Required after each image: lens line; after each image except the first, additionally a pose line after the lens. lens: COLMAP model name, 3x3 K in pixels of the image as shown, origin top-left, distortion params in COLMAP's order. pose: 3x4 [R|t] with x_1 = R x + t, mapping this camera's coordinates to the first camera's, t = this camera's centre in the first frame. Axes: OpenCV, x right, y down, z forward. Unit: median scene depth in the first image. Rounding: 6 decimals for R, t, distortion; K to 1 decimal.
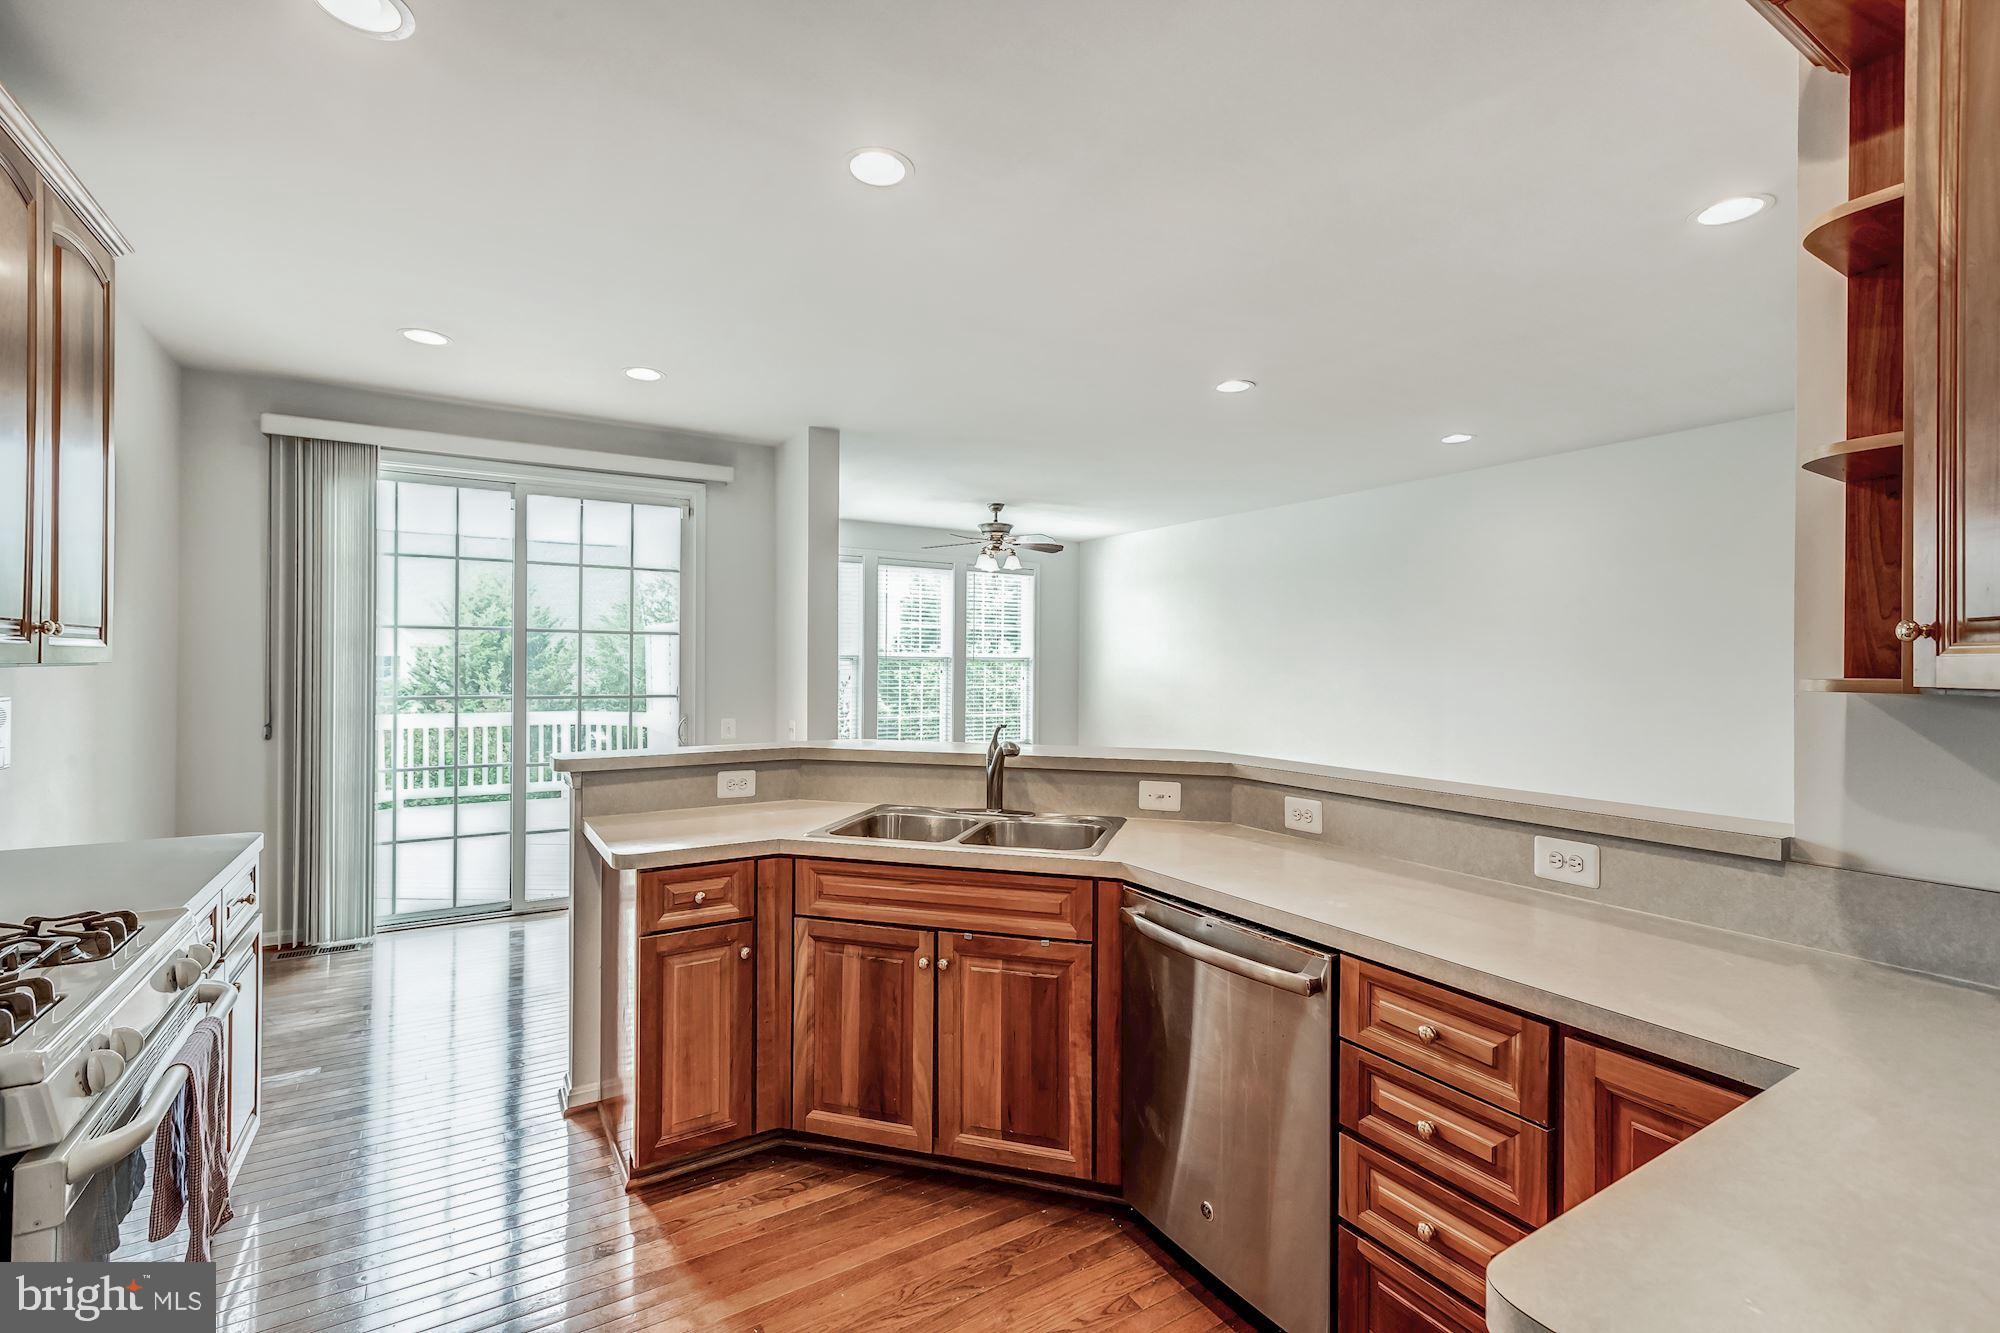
lens RADIAL K [[891.7, 0, 1001.2], [0, 891.7, 660.3], [0, 0, 1]] dist [0.000079, -0.000559]
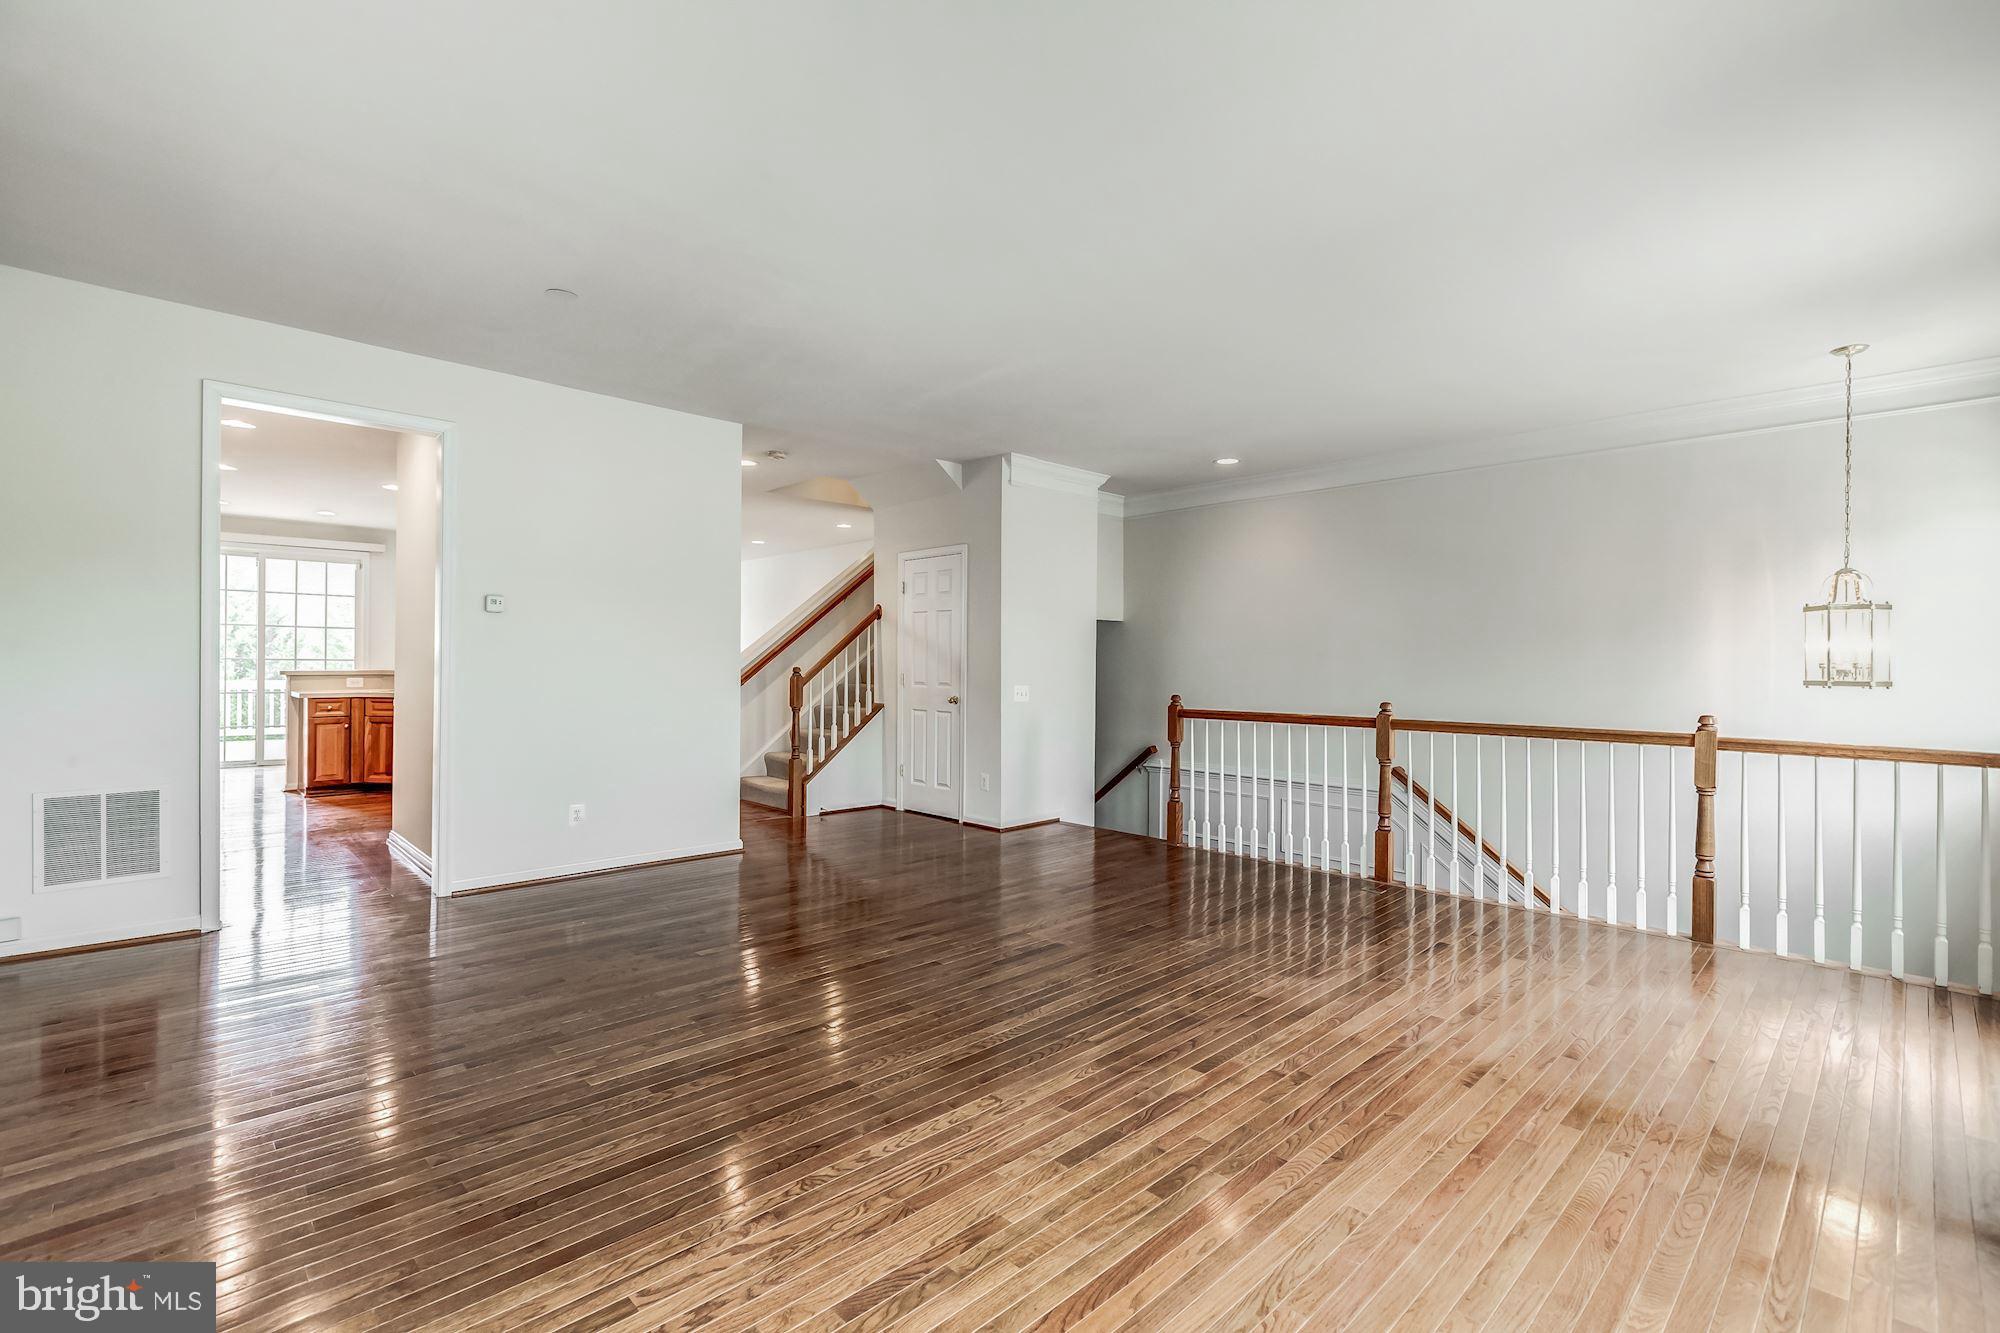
lens RADIAL K [[891.7, 0, 998.6], [0, 891.7, 663.2], [0, 0, 1]] dist [0.000079, -0.000559]
pose [[0.978025, 0.002360, 0.208473, 1.319916], [-0.002675, 0.999996, 0.001228, 0.083979], [-0.208470, -0.001759, 0.978027, -2.597046]]
